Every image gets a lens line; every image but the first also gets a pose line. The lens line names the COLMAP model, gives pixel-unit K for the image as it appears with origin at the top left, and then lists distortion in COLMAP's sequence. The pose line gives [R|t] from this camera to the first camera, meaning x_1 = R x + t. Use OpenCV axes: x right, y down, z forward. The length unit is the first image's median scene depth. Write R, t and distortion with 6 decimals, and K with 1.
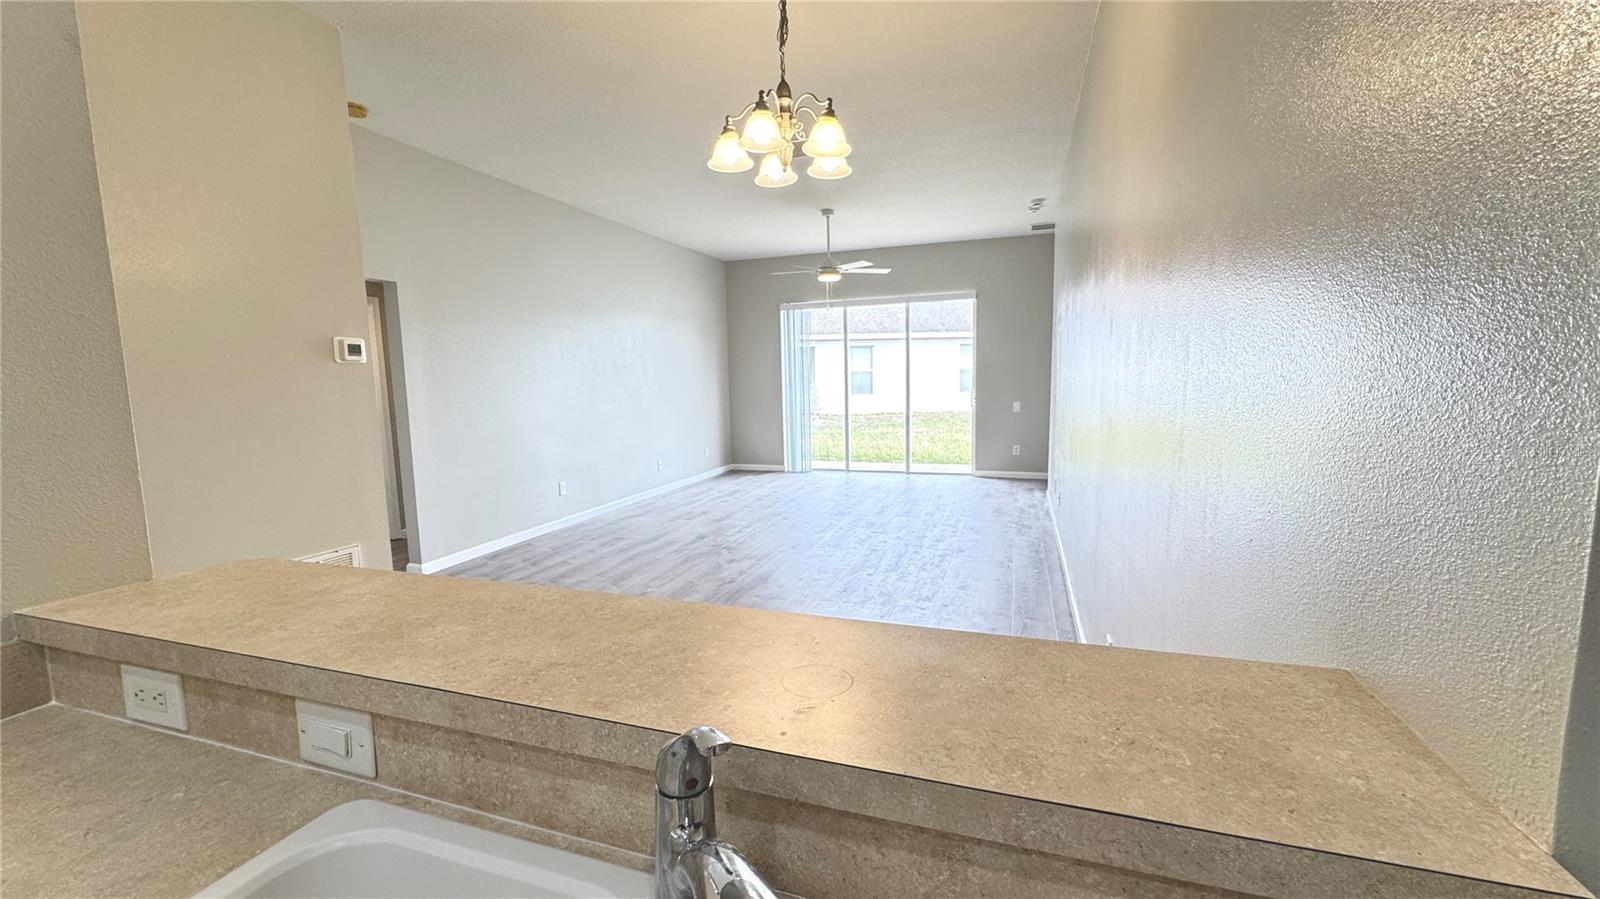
lens RADIAL K [[638.7, 0, 799.7], [0, 638.7, 454.6], [0, 0, 1]] dist [-0.001043, -0.000083]
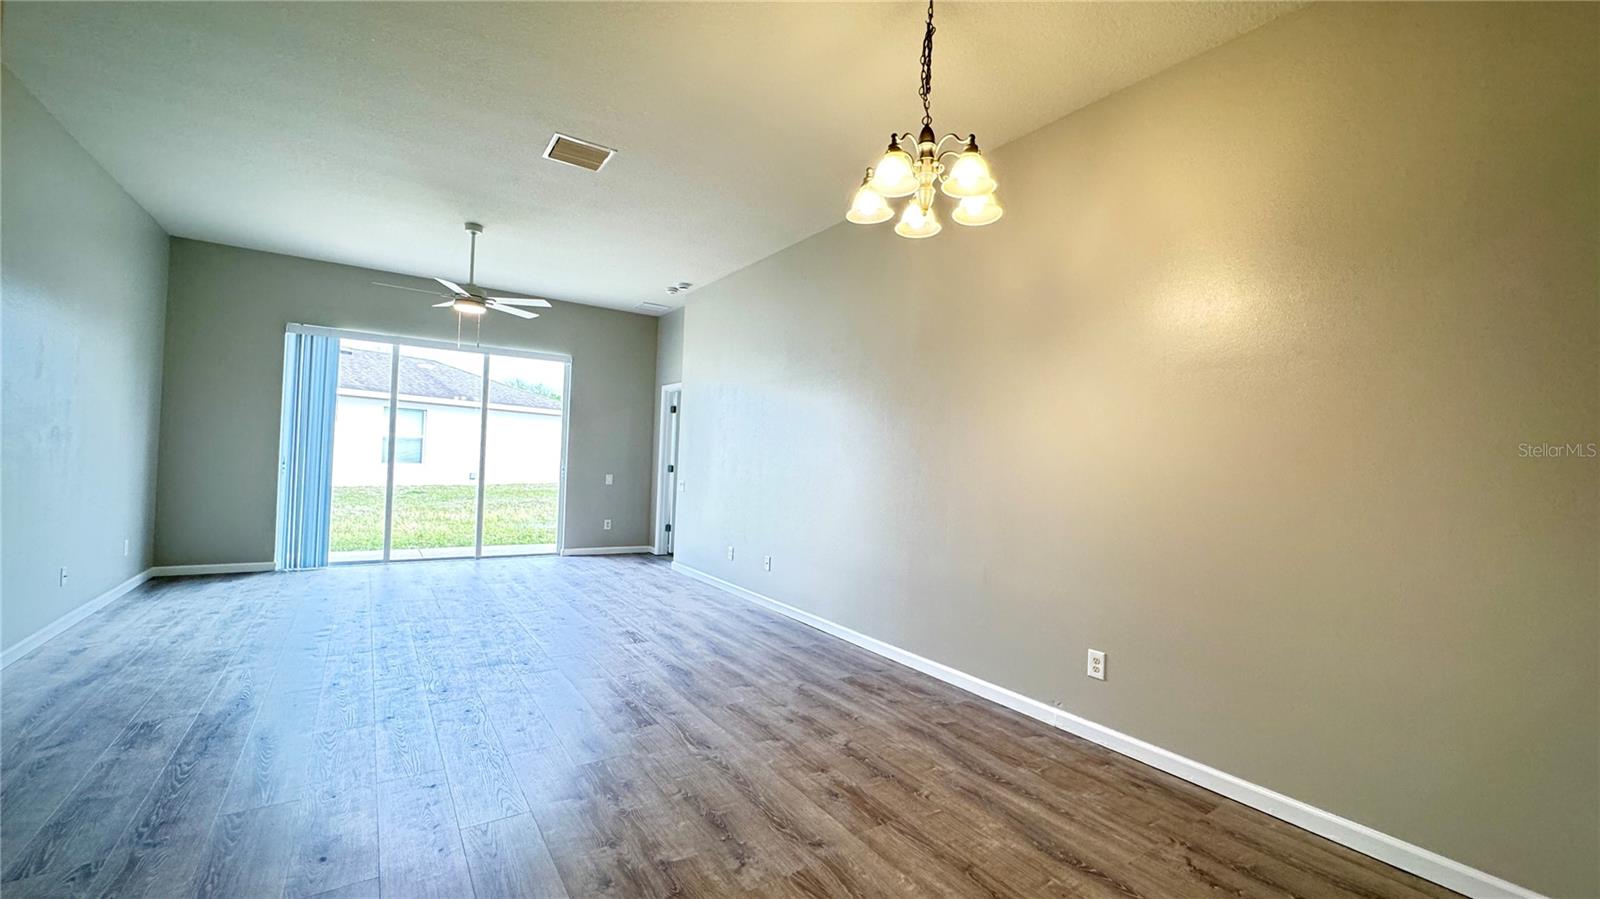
lens RADIAL K [[637.1, 0, 799.9], [0, 637.1, 451.6], [0, 0, 1]] dist [-0.001444, -0.000167]
pose [[0.598819, 0.055375, 0.798968, -0.328246], [0.046614, 0.993506, -0.103795, -0.003752], [-0.799527, 0.099397, 0.592349, 0.237559]]
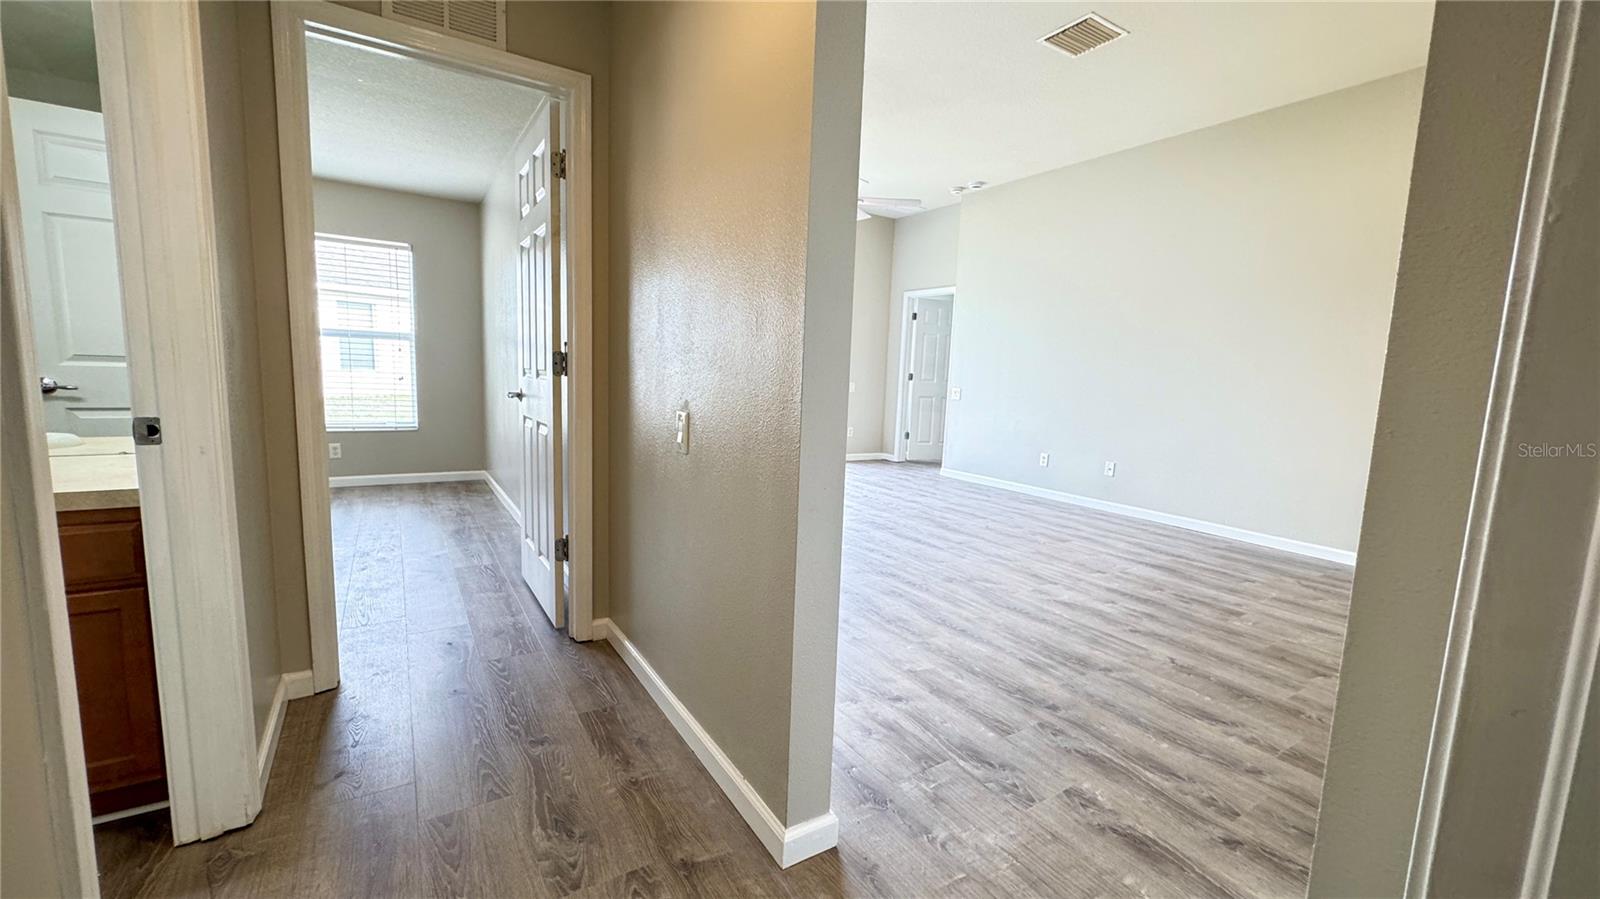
lens RADIAL K [[637.1, 0, 799.9], [0, 637.1, 451.6], [0, 0, 1]] dist [-0.001444, -0.000167]
pose [[0.620198, -0.052927, 0.782657, -0.599088], [0.042366, 0.998525, 0.033952, -0.016491], [-0.783300, 0.012101, 0.621526, 0.572830]]
